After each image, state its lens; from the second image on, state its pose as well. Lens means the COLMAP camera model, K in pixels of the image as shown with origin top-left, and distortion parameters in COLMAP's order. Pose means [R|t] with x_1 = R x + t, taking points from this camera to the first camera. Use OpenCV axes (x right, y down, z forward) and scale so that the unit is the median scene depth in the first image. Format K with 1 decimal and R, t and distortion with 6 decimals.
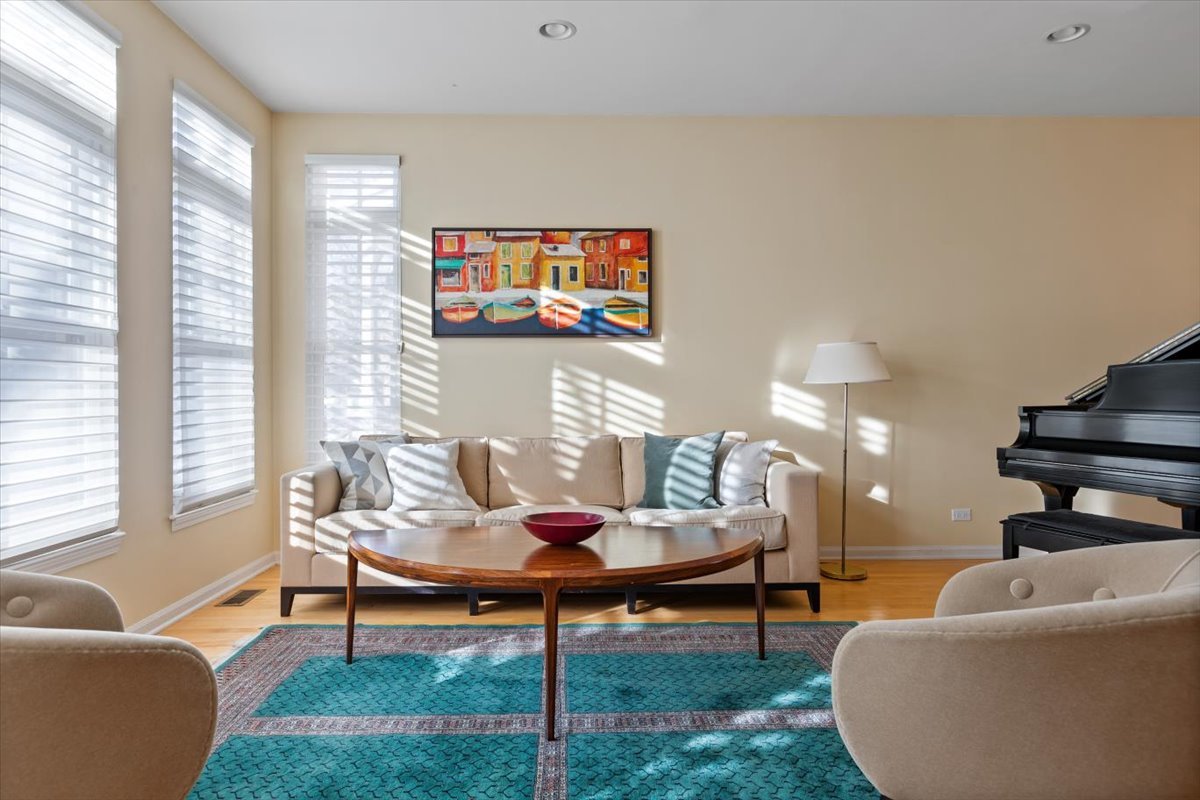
lens RADIAL K [[716.5, 0, 602.8], [0, 716.5, 390.2], [0, 0, 1]] dist [0.000922, -0.000505]
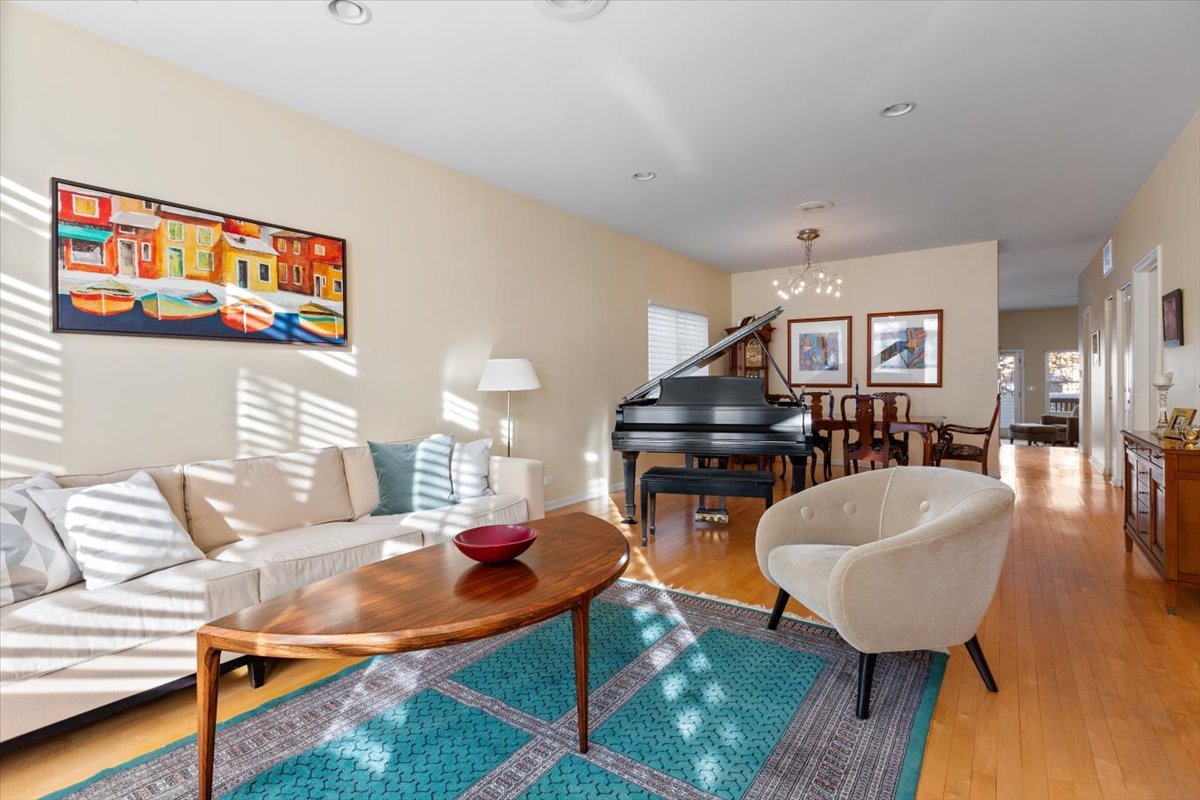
lens RADIAL K [[563.0, 0, 591.5], [0, 563.0, 383.1], [0, 0, 1]] dist [-0.010663, 0.000172]
pose [[0.618583, 0.000214, 0.785720, -0.338971], [0.020235, 0.999664, -0.016202, -0.004671], [-0.785459, 0.025922, 0.618371, 0.249385]]
